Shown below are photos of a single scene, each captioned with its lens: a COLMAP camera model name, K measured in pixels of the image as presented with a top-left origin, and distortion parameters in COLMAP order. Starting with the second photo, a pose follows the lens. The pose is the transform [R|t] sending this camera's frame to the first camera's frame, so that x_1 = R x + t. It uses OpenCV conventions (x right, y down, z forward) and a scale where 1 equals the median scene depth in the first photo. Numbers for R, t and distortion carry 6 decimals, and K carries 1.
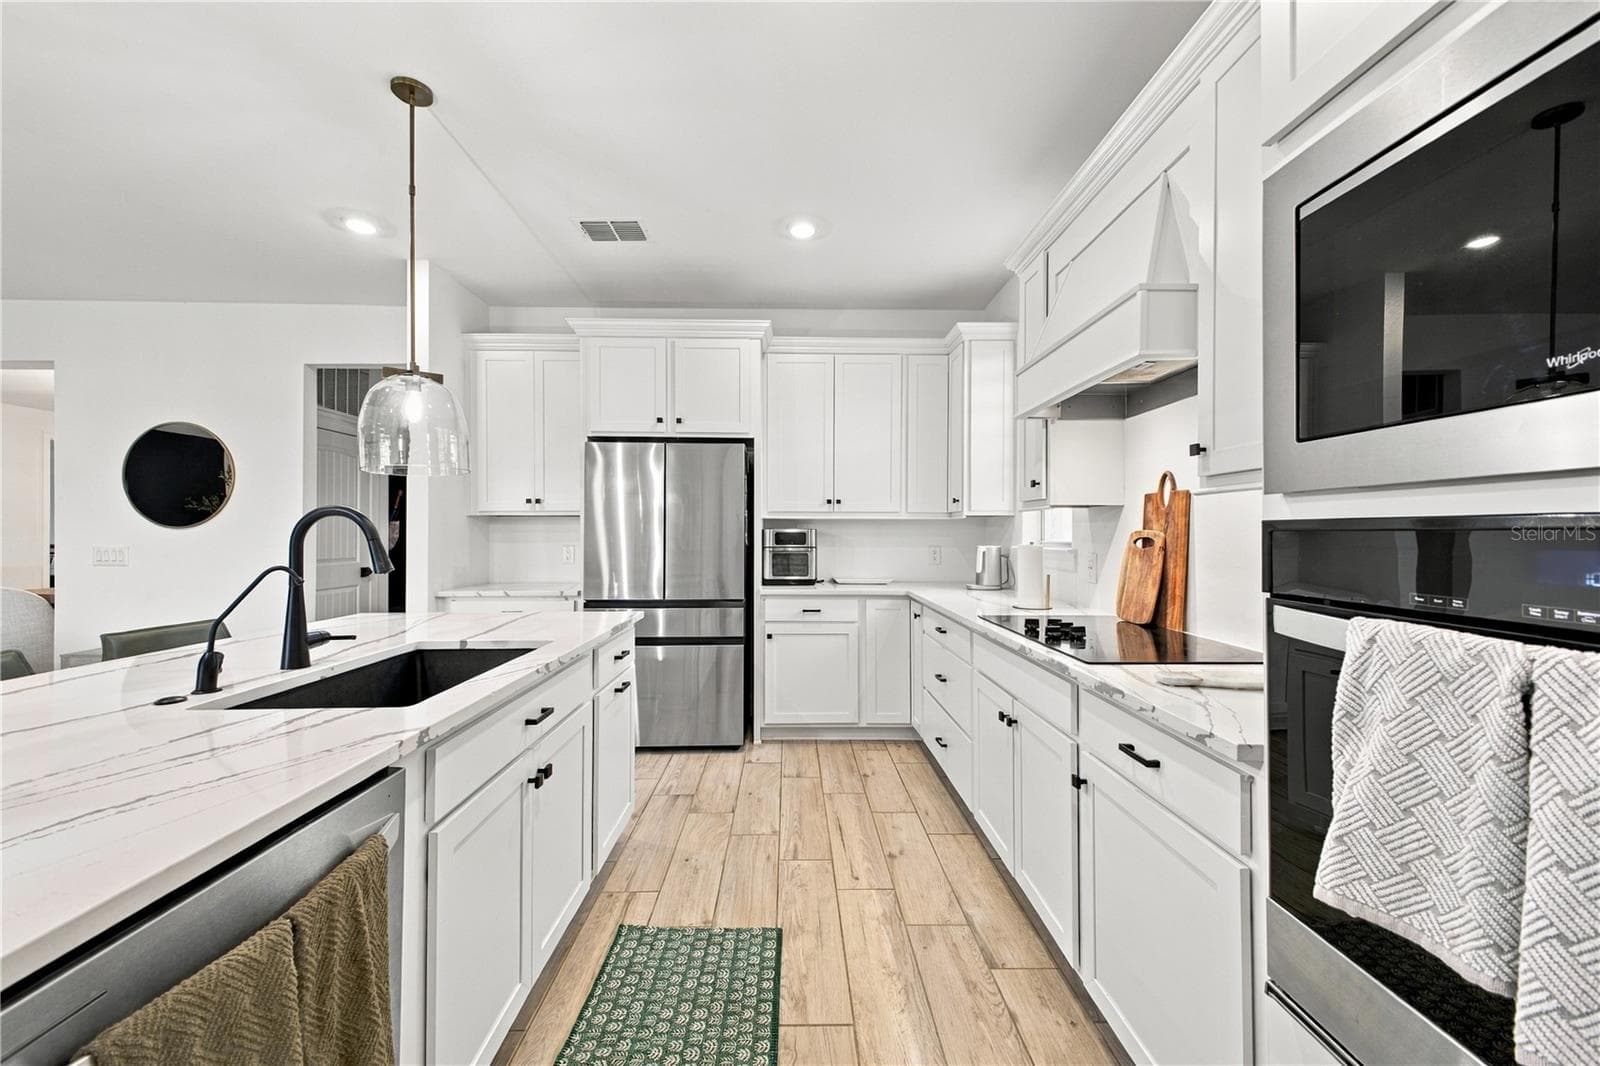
lens RADIAL K [[621.4, 0, 804.6], [0, 621.4, 531.0], [0, 0, 1]] dist [0.010759, -0.000461]
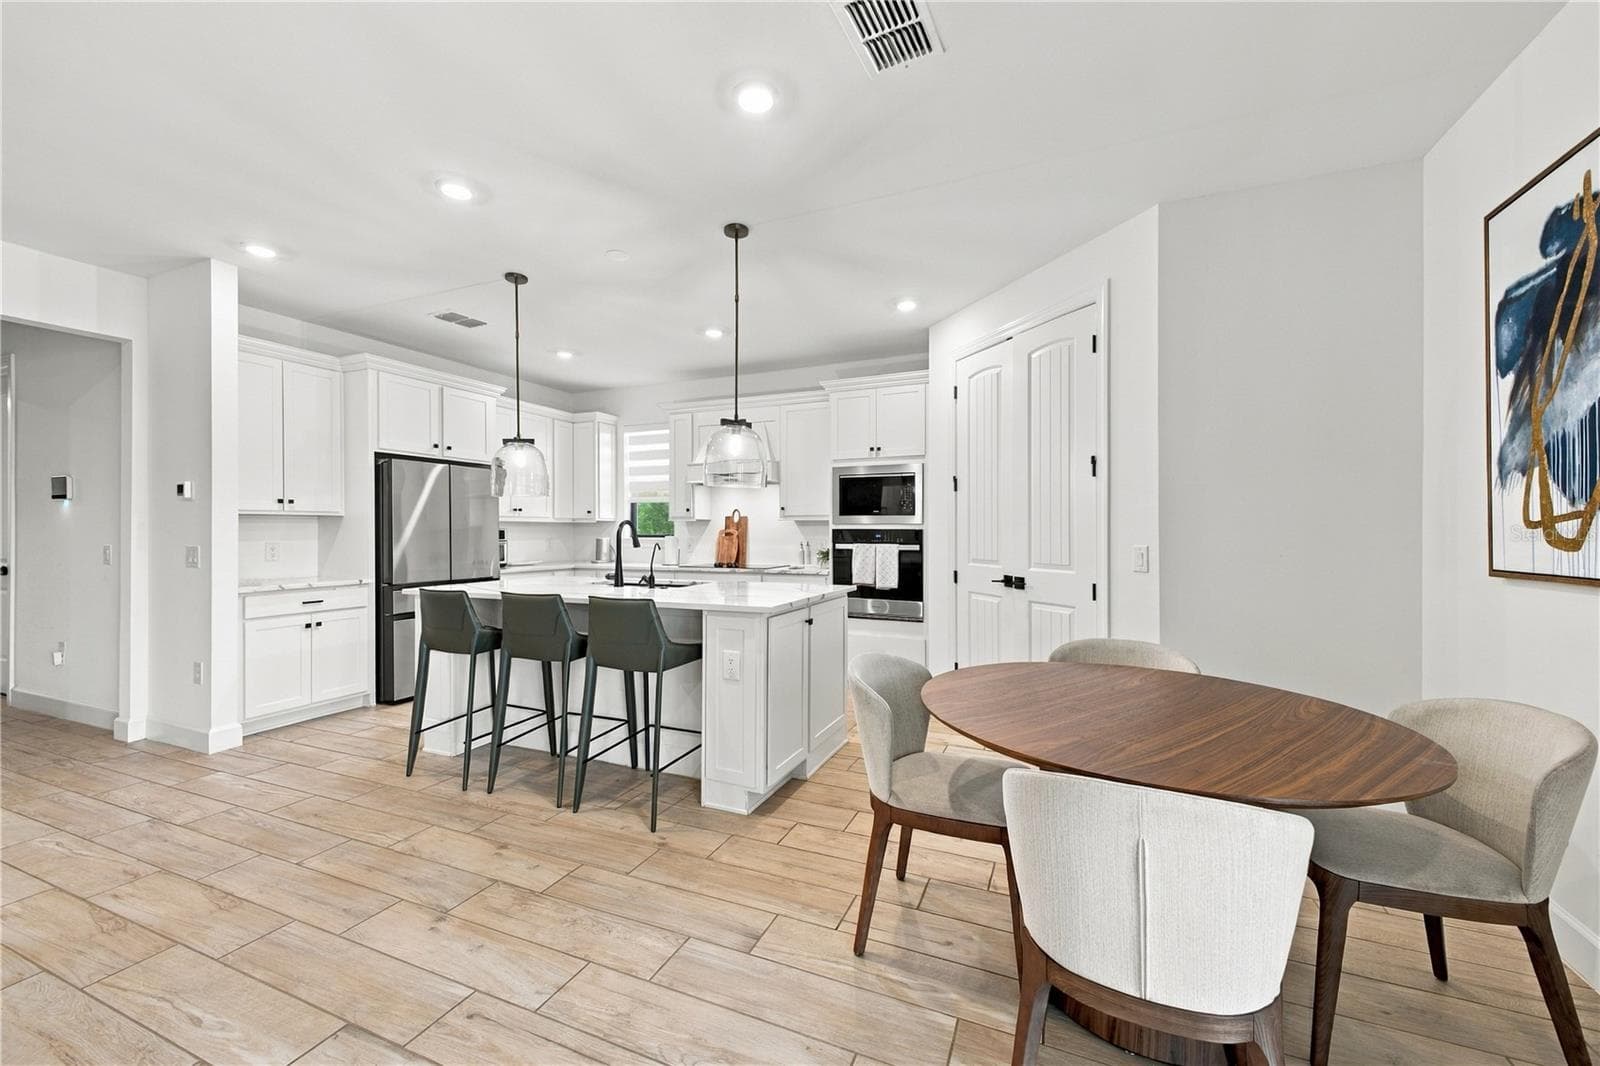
lens RADIAL K [[621.4, 0, 804.6], [0, 621.4, 531.0], [0, 0, 1]] dist [0.010759, -0.000461]
pose [[0.416783, -0.003035, 0.909001, -1.795744], [-0.004516, 0.999975, 0.005410, -0.012437], [-0.908995, -0.006360, 0.416759, -0.434304]]
